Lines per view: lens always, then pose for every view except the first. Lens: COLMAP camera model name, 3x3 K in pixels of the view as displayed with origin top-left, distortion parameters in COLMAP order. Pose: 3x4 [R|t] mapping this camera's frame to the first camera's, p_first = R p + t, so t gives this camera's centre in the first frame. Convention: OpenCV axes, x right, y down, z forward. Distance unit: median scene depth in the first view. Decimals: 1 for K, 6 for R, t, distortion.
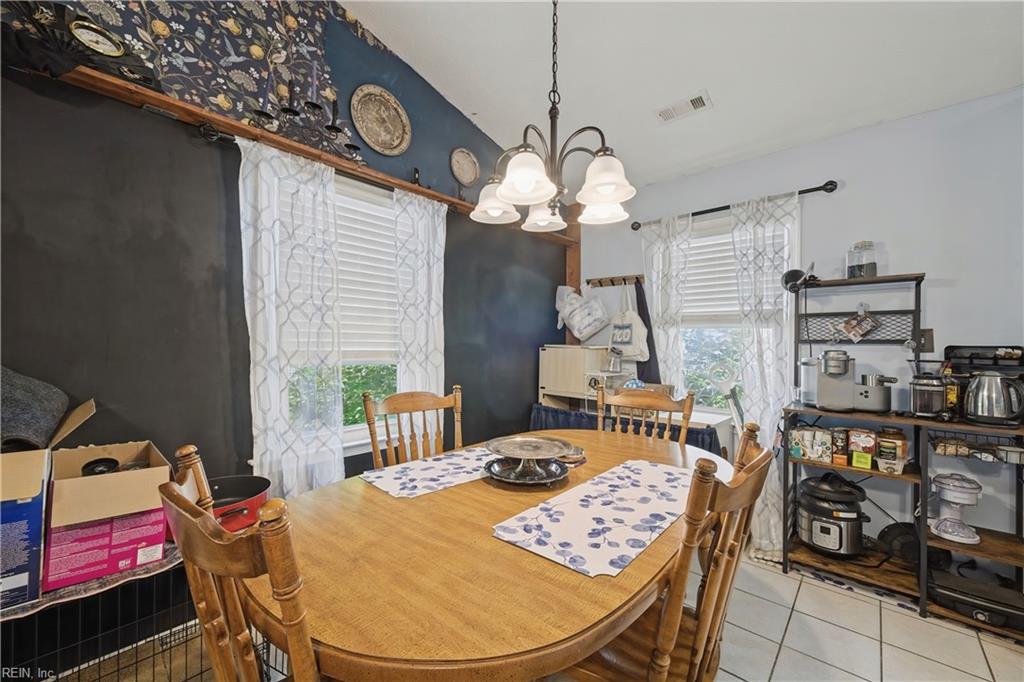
lens RADIAL K [[403.0, 0, 513.3], [0, 403.0, 335.3], [0, 0, 1]] dist [0.001551, 0.000124]
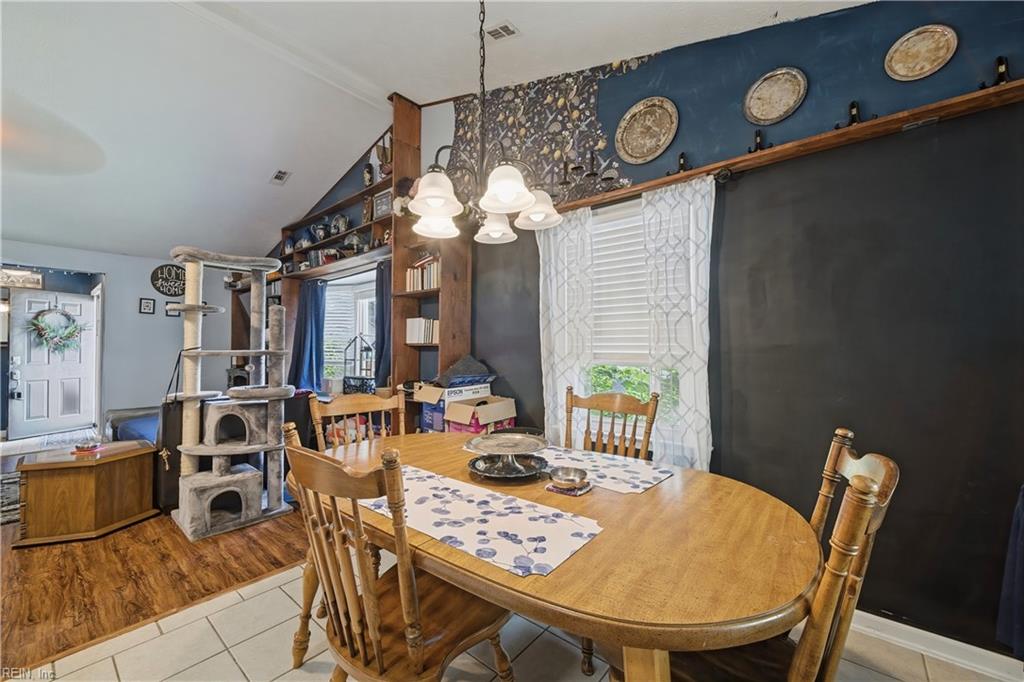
lens RADIAL K [[401.6, 0, 512.0], [0, 401.6, 341.0], [0, 0, 1]] dist [-0.020753, 0.000196]
pose [[0.030558, -0.019104, -0.999350, 0.967874], [0.036893, 0.999158, -0.017972, 0.020160], [0.998852, -0.036320, 0.031237, 0.866035]]
